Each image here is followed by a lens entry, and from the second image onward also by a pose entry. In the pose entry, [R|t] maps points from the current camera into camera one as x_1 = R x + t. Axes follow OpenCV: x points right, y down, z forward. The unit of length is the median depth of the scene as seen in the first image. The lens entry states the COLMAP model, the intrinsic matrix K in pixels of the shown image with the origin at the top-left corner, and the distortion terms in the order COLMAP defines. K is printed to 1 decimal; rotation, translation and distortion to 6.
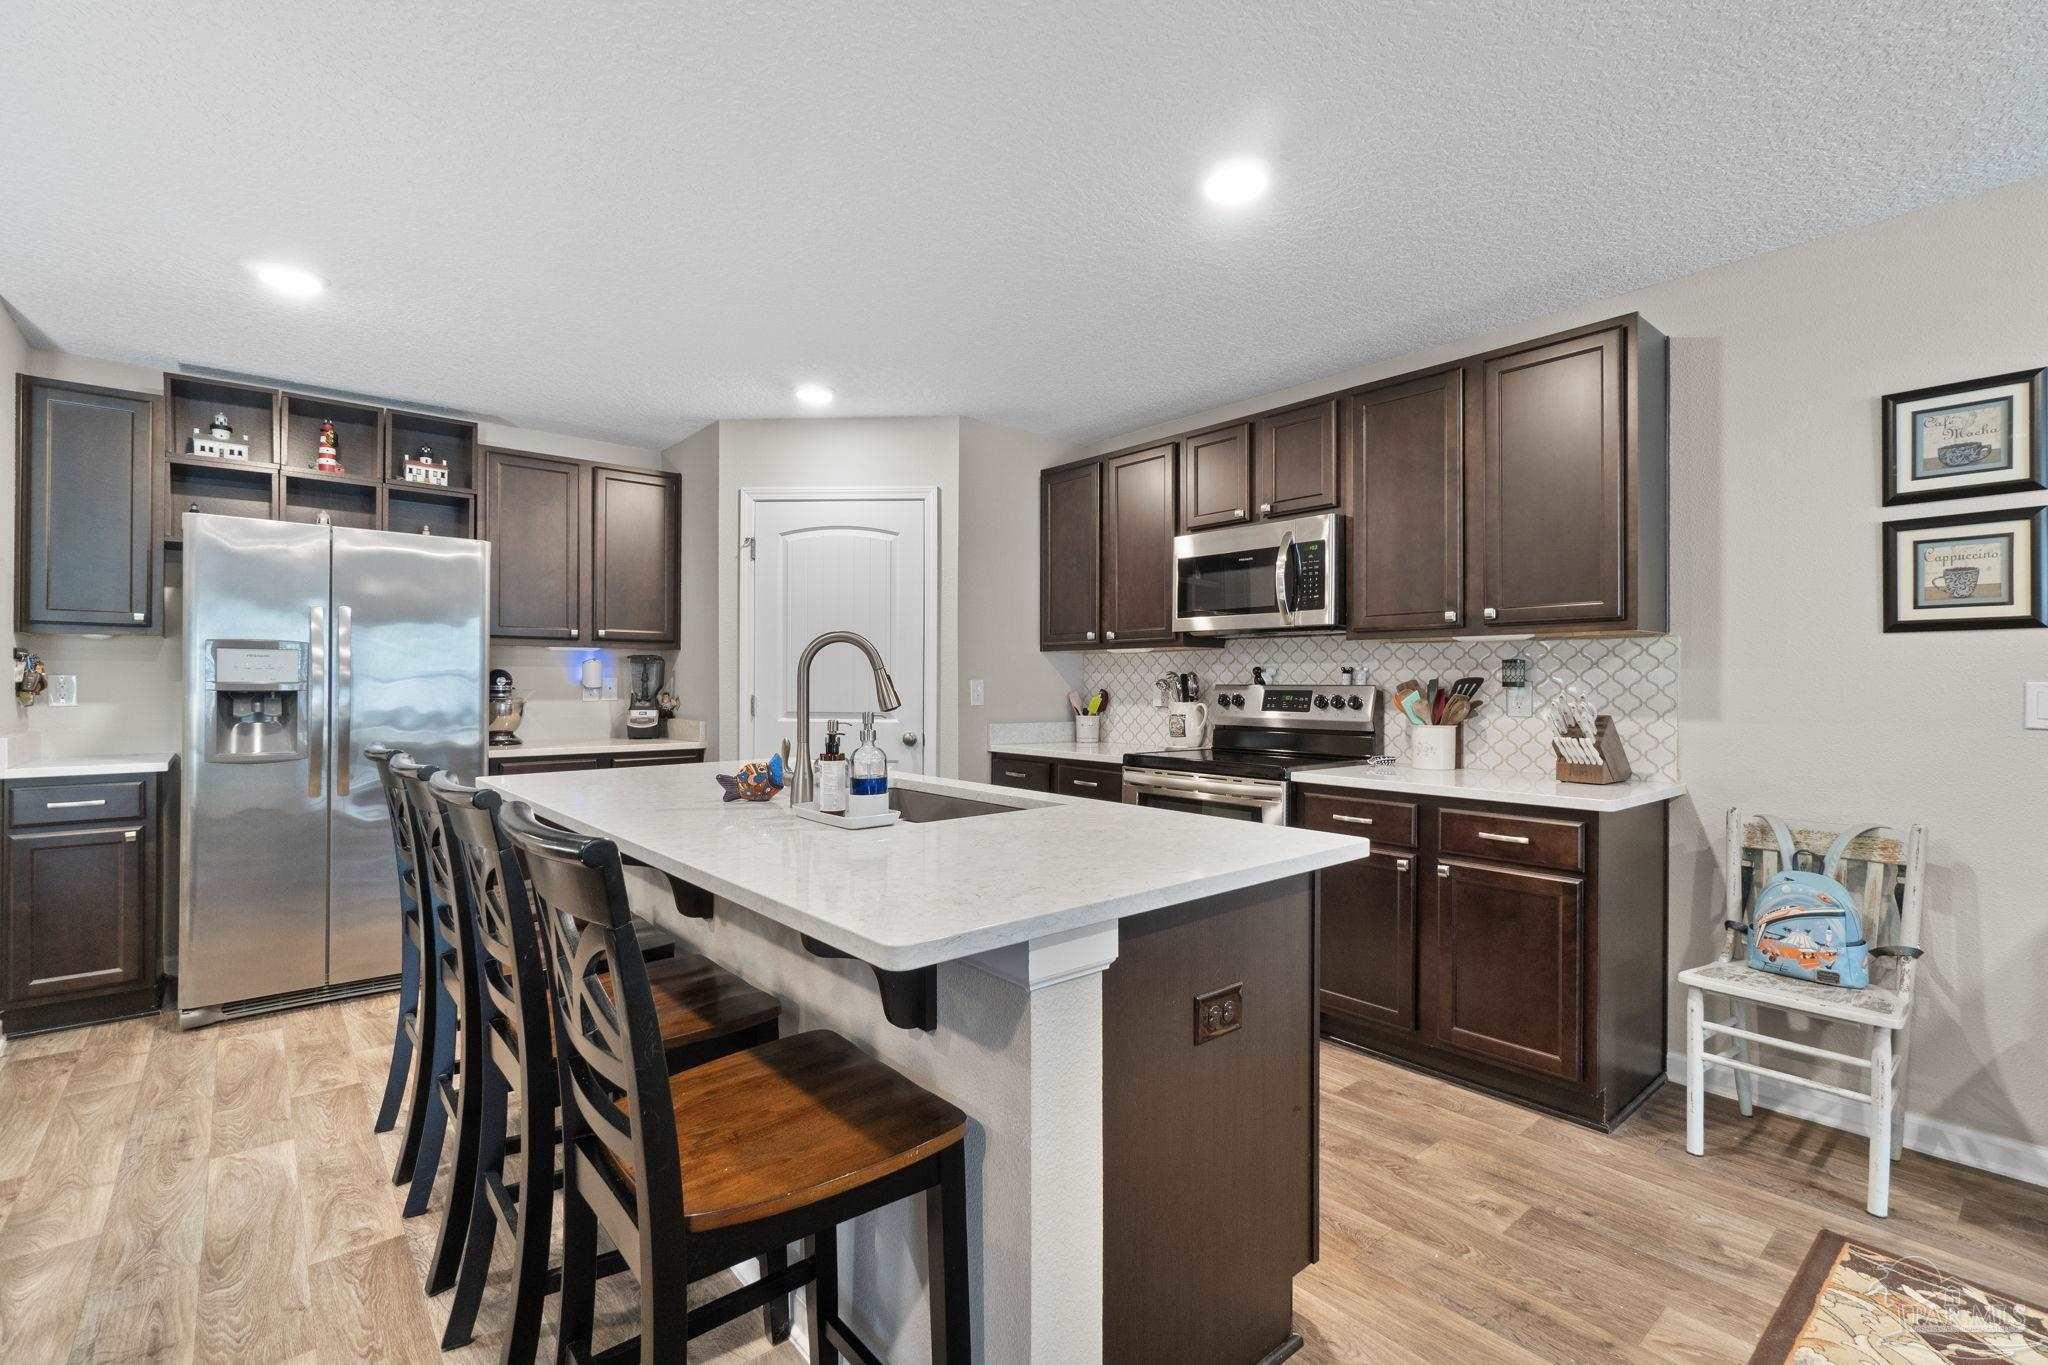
lens RADIAL K [[920.0, 0, 1024.0], [0, 920.0, 682.5], [0, 0, 1]] dist [0.002342, 0.000282]
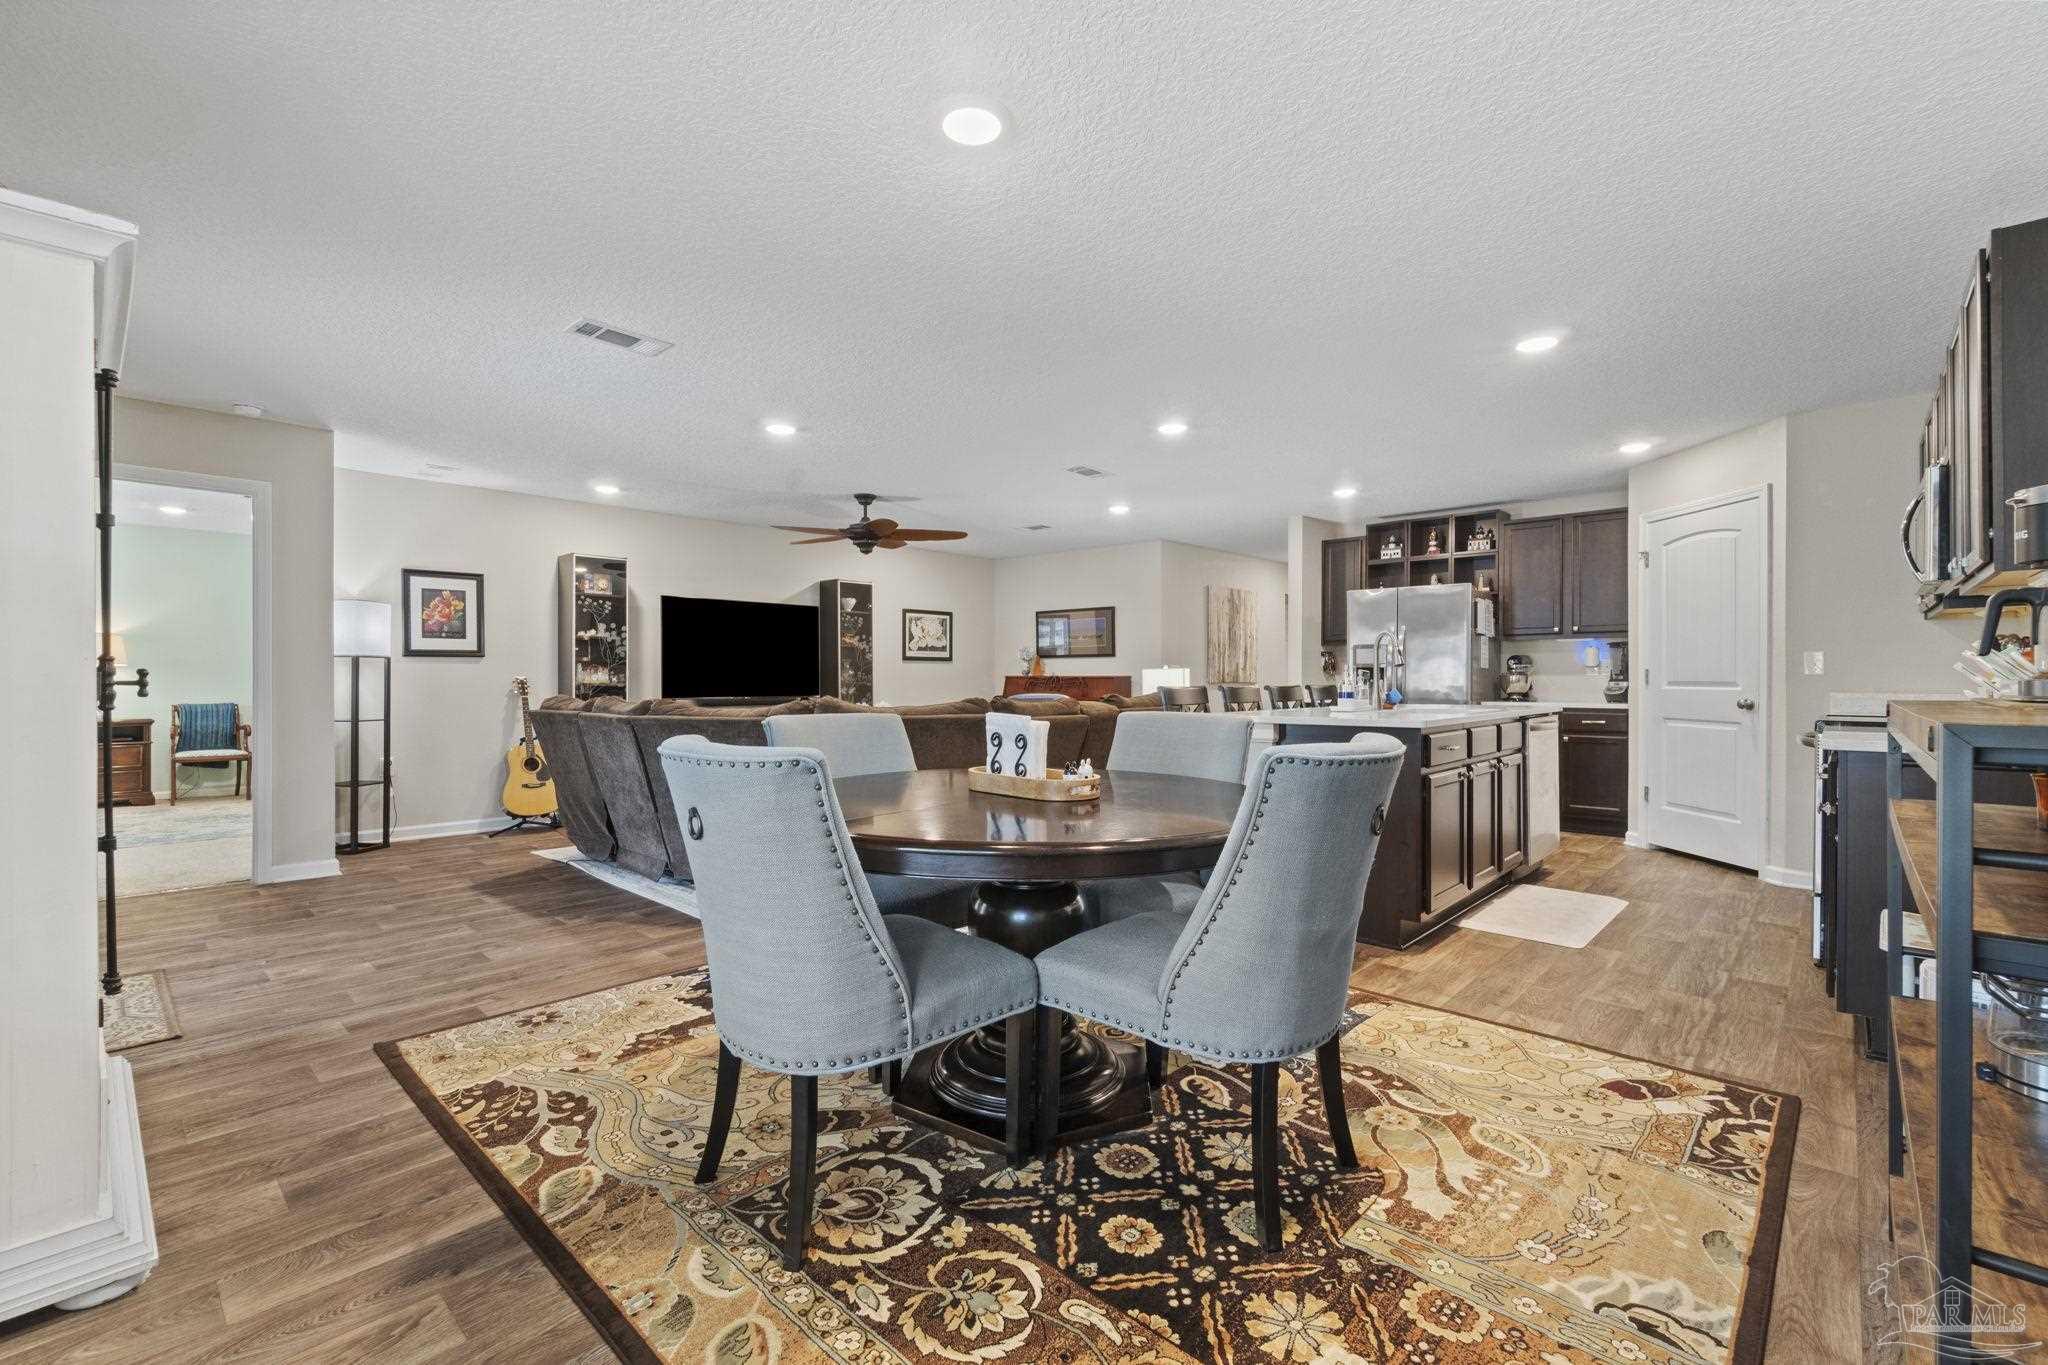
lens RADIAL K [[879.9, 0, 1033.7], [0, 879.9, 682.2], [0, 0, 1]] dist [0.001025, -0.000041]
pose [[0.125334, -0.000807, -0.992114, 1.070679], [0.001691, 0.999998, -0.000600, 0.040324], [0.992113, -0.001603, 0.125335, -0.054477]]
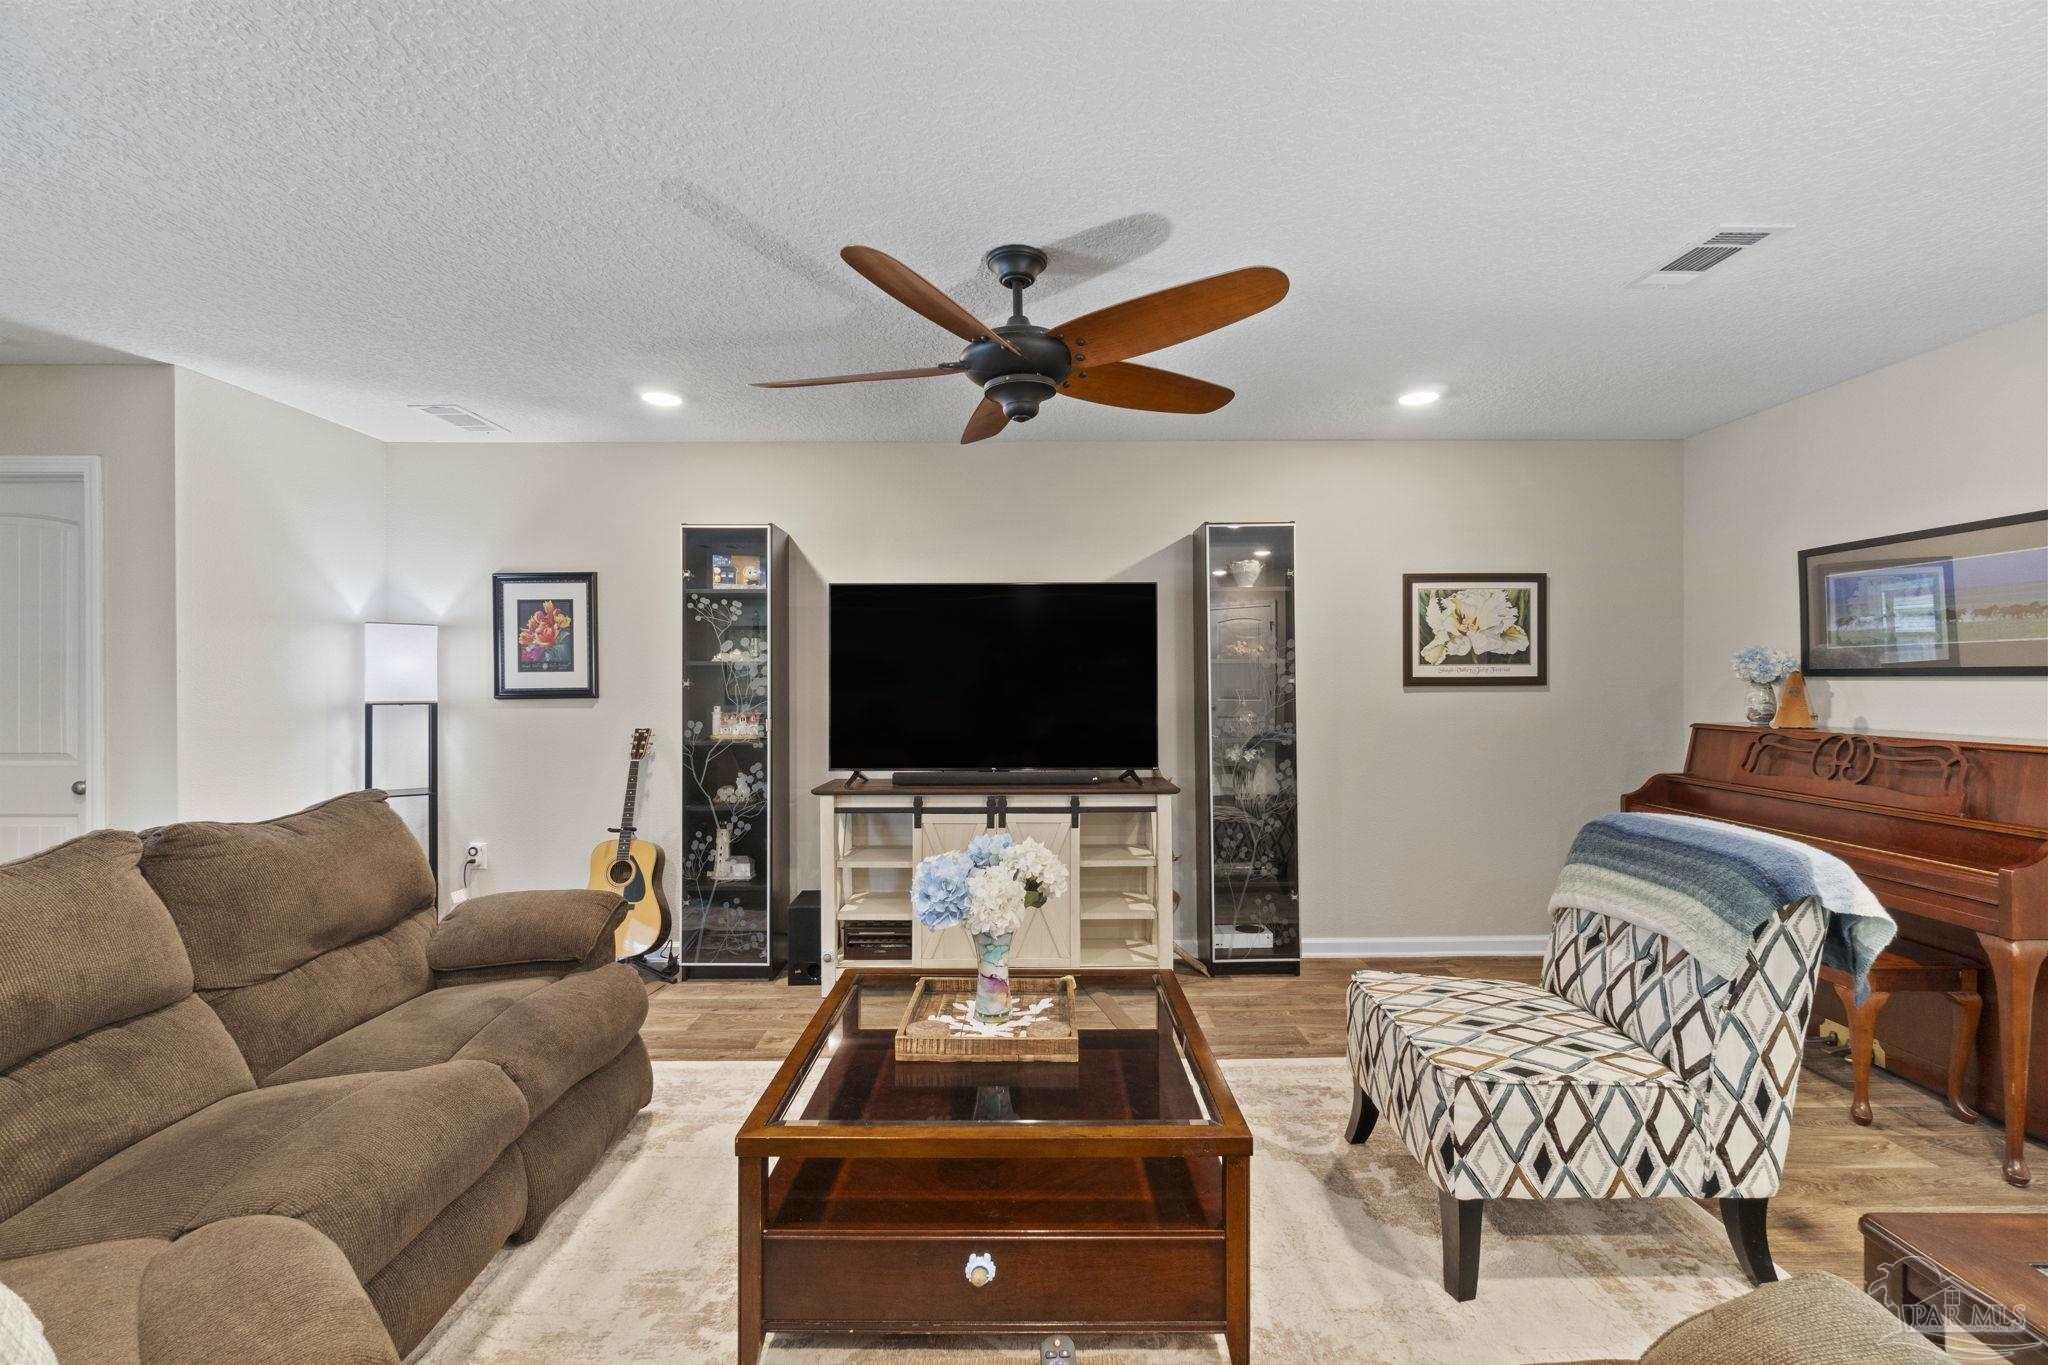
lens RADIAL K [[873.5, 0, 1034.3], [0, 873.5, 682.9], [0, 0, 1]] dist [-0.004386, -0.000050]
pose [[-0.640300, -0.001054, -0.768124, -0.302949], [0.002474, 0.999991, -0.003435, -0.027531], [0.768121, -0.004100, -0.640292, 0.259016]]
